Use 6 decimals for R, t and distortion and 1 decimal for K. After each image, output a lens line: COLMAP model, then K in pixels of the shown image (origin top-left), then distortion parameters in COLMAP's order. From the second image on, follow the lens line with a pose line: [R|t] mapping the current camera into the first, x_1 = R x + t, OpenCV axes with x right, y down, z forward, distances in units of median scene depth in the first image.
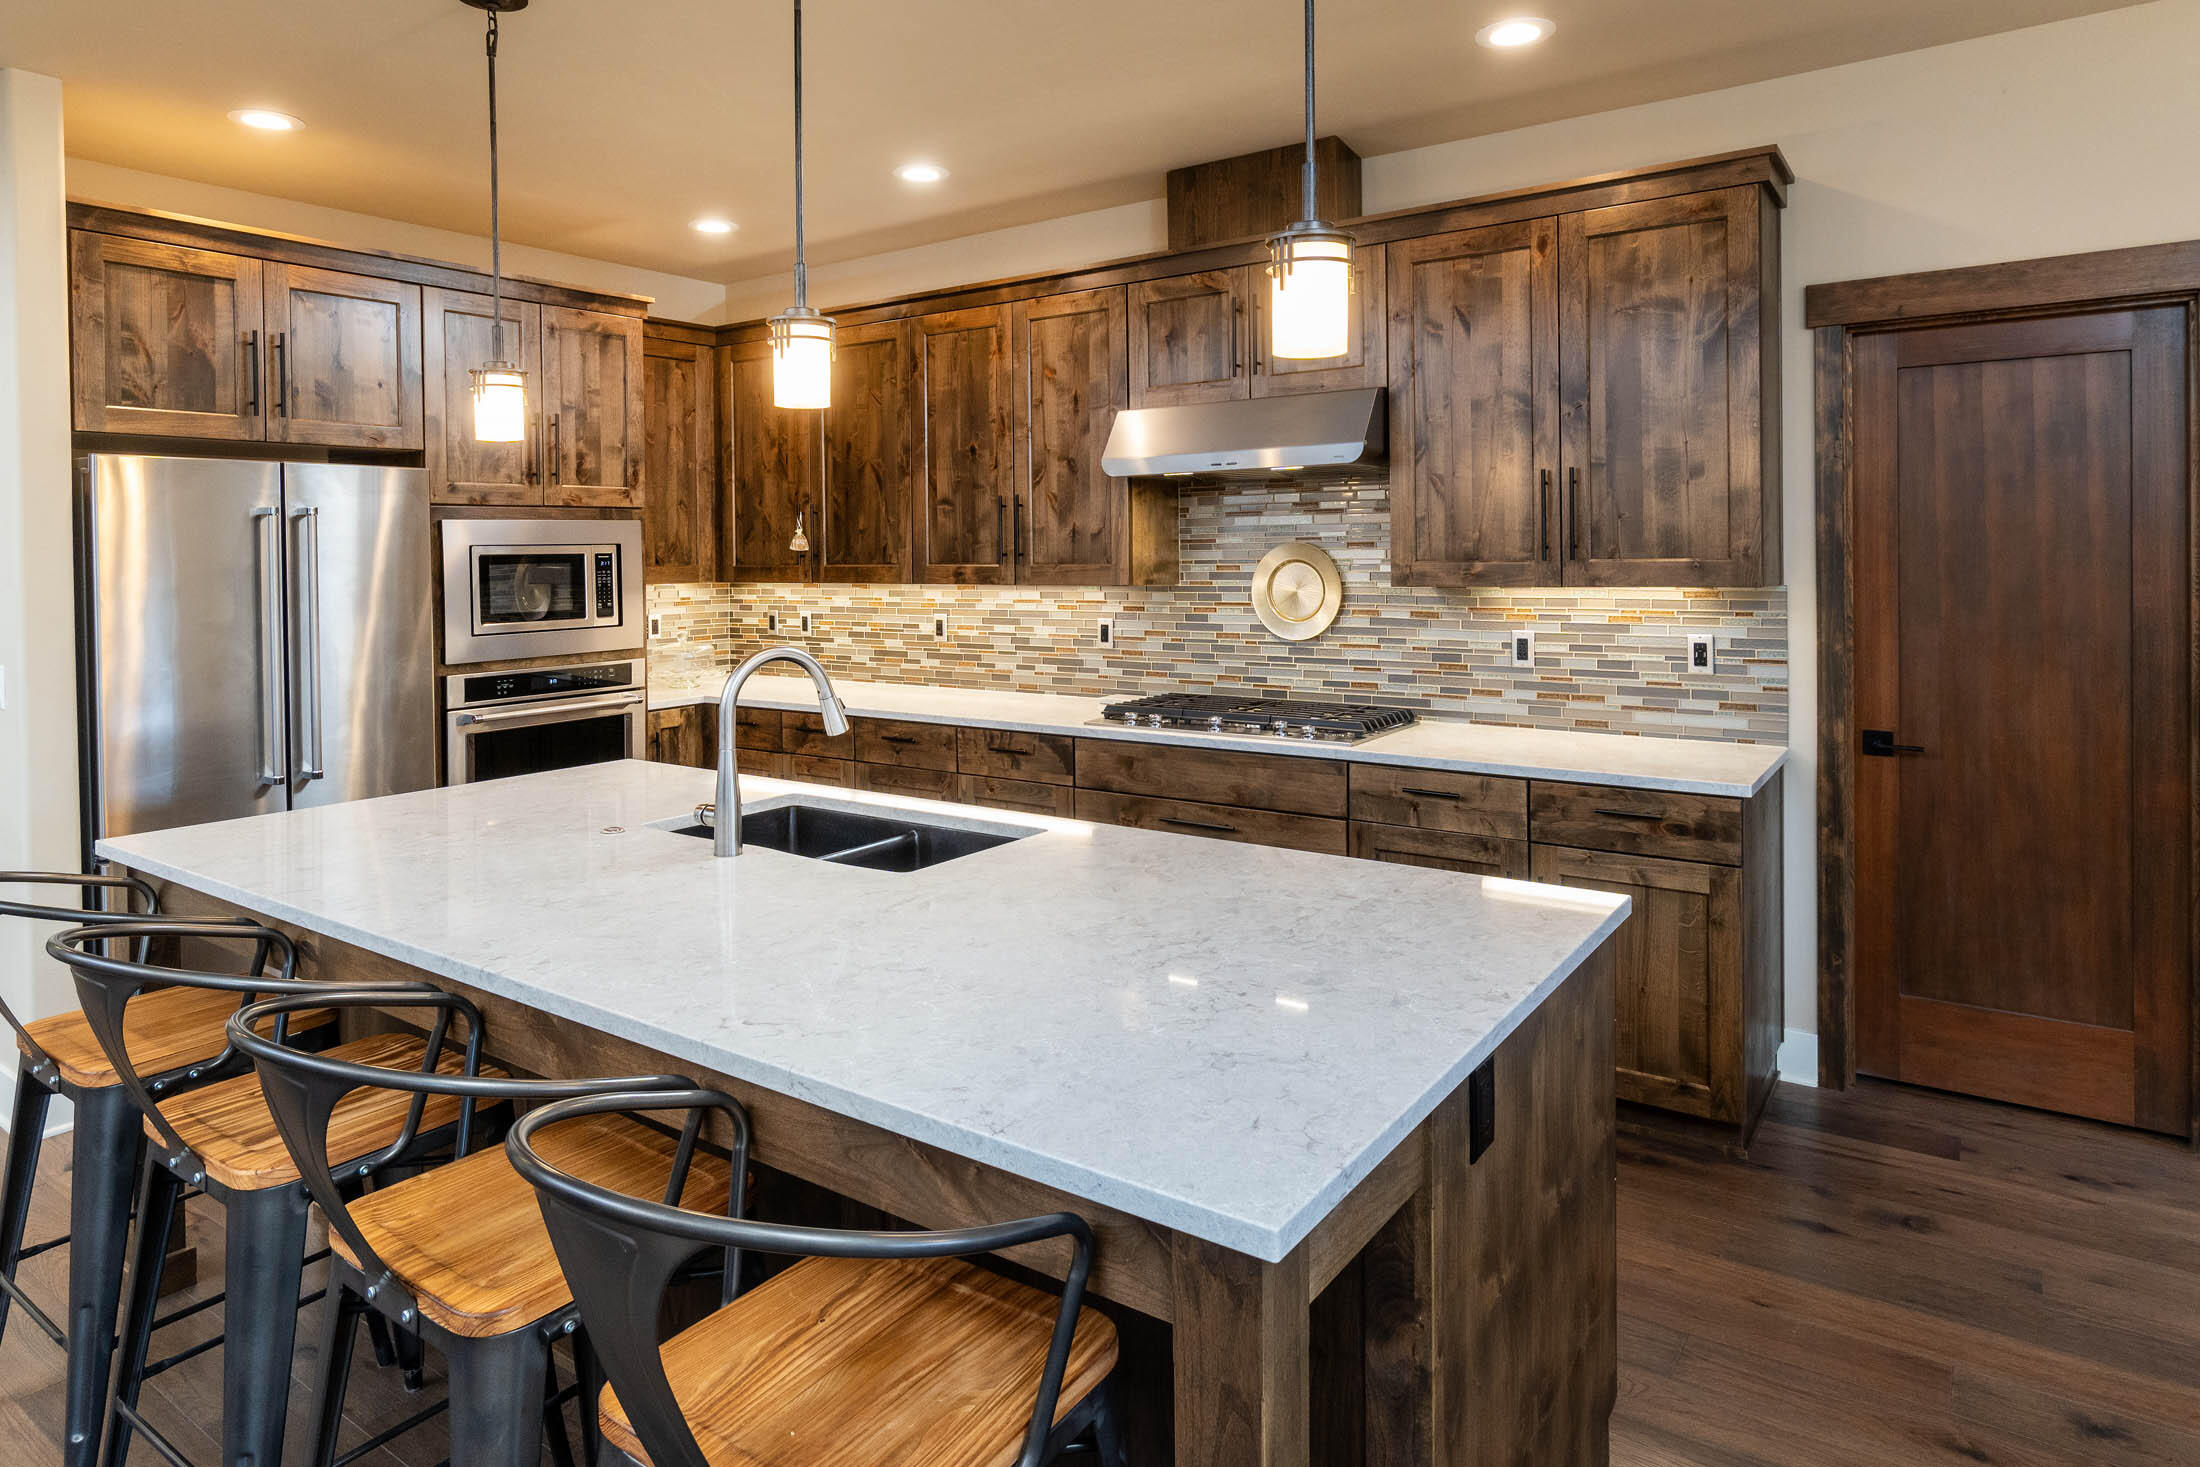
lens RADIAL K [[1311.1, 0, 1152.4], [0, 1311.1, 572.8], [0, 0, 1]] dist [0.032329, 0.000262]
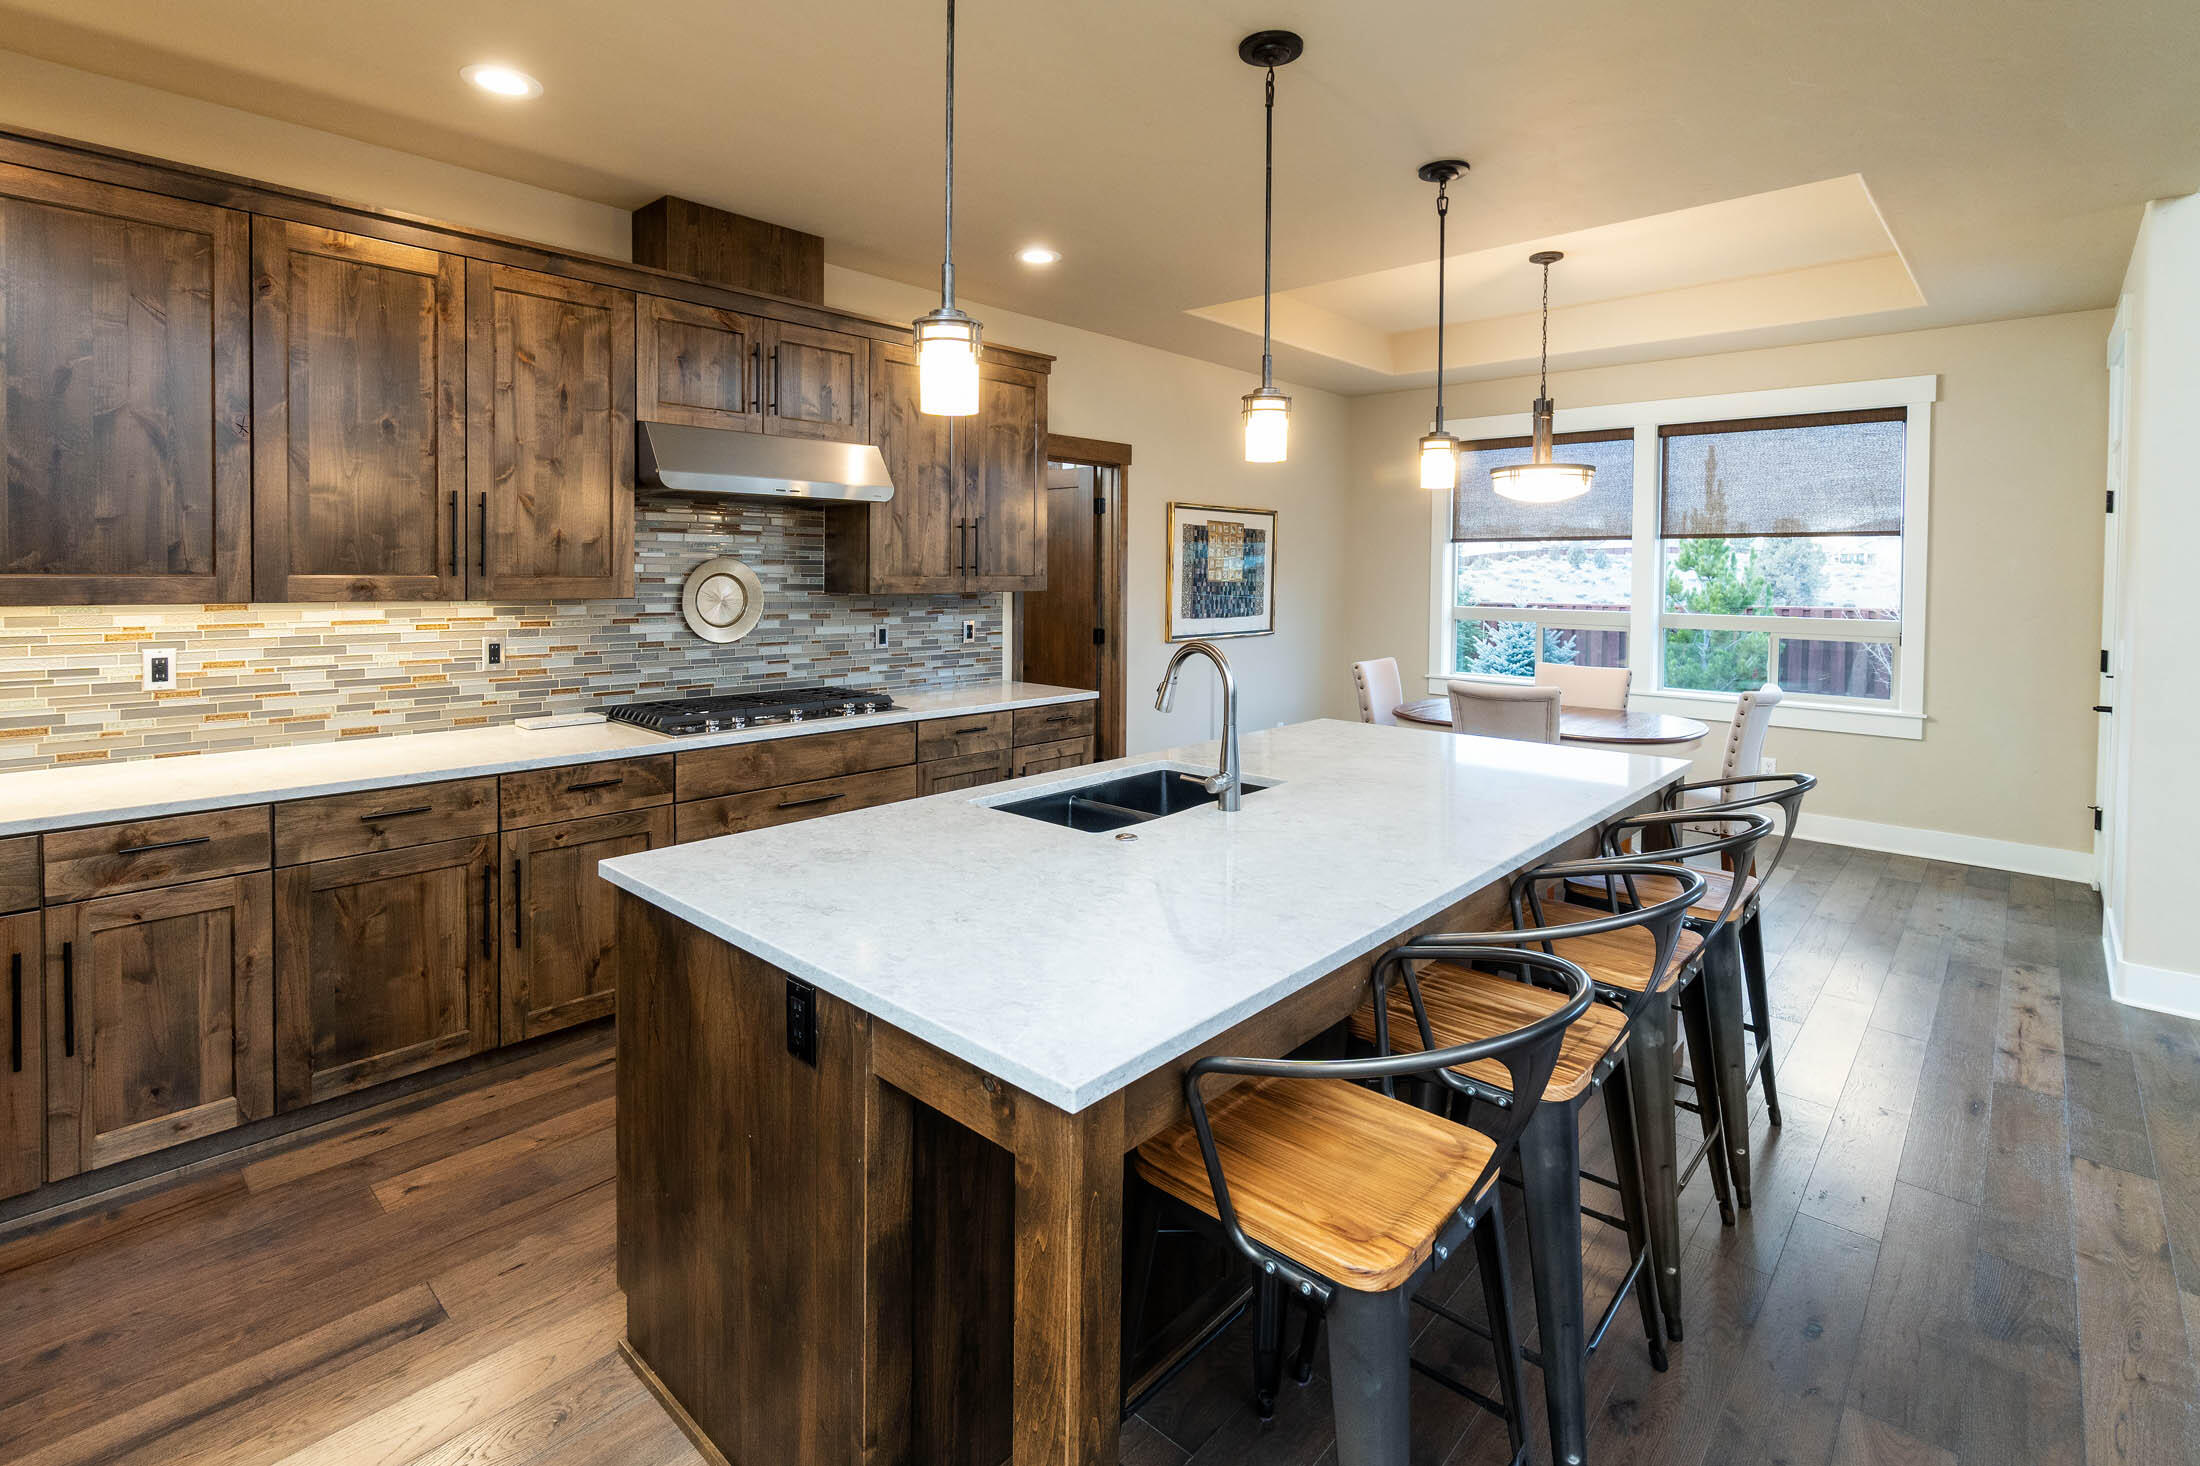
lens RADIAL K [[1009.6, 0, 1050.2], [0, 1009.6, 617.2], [0, 0, 1]] dist [-0.012978, 0.002325]
pose [[0.164021, -0.034308, 0.985860, -0.679830], [0.003024, 0.999408, 0.034276, -0.001065], [-0.986452, -0.002641, 0.164028, 0.539556]]
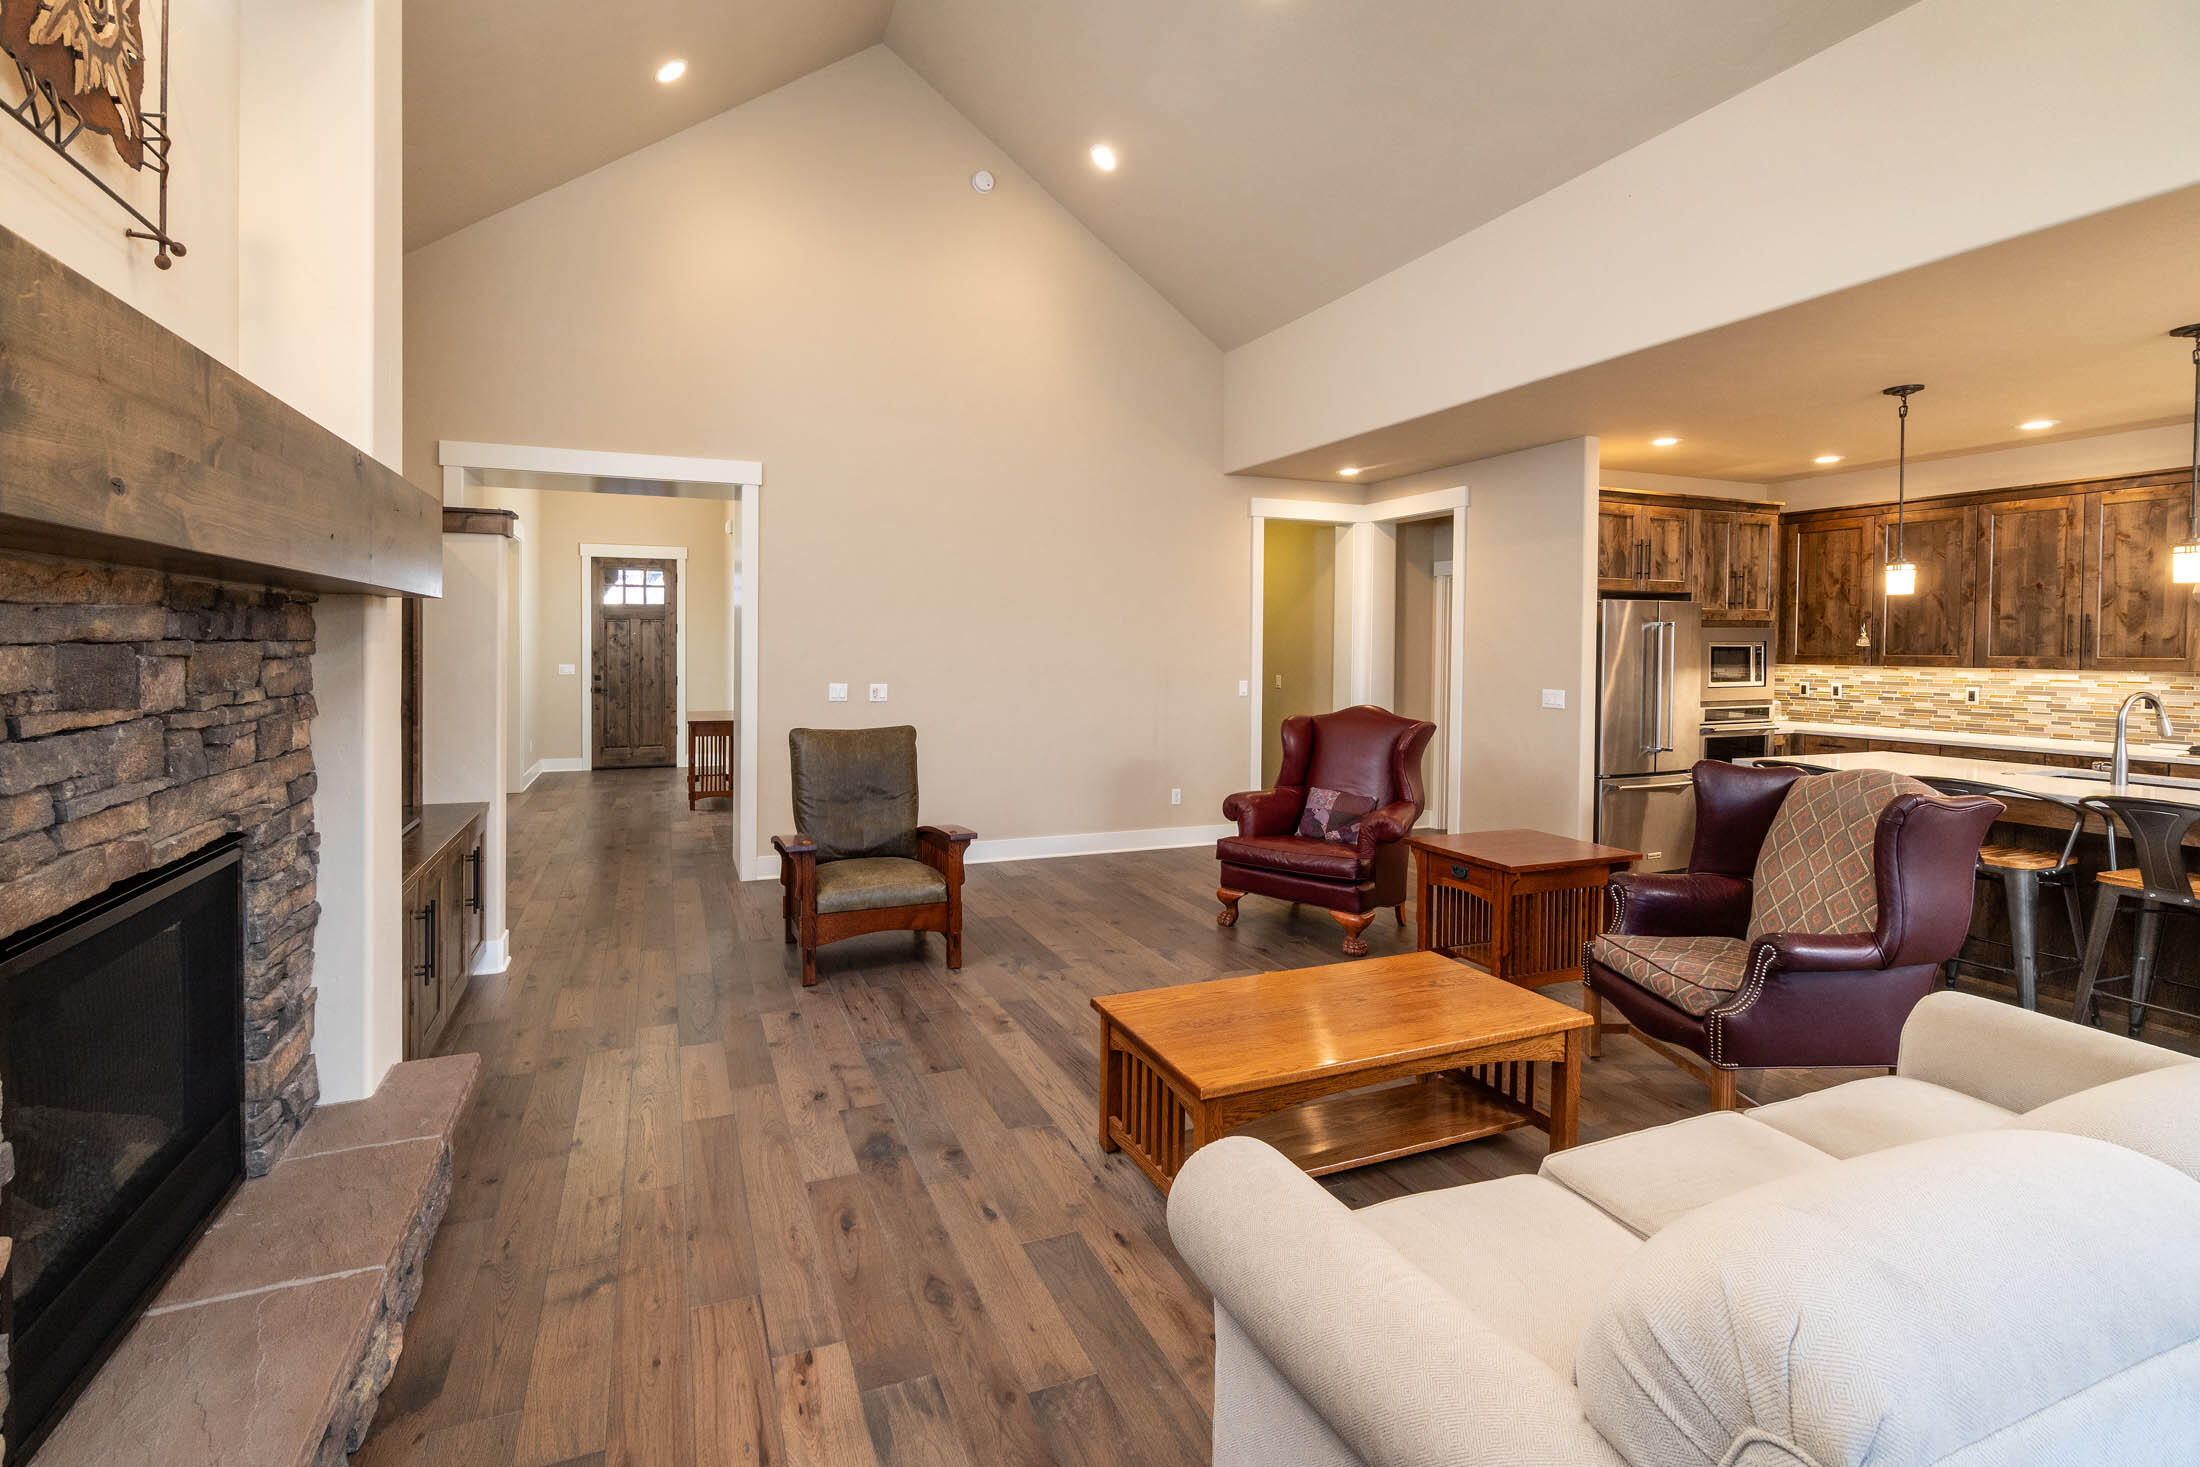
lens RADIAL K [[1009.6, 0, 1074.2], [0, 1009.6, 655.4], [0, 0, 1]] dist [-0.012978, 0.002325]
pose [[0.830188, 0.020864, -0.557094, -0.451657], [-0.023036, 0.999730, 0.003113, 0.016091], [0.557008, 0.010248, 0.830444, -0.703339]]
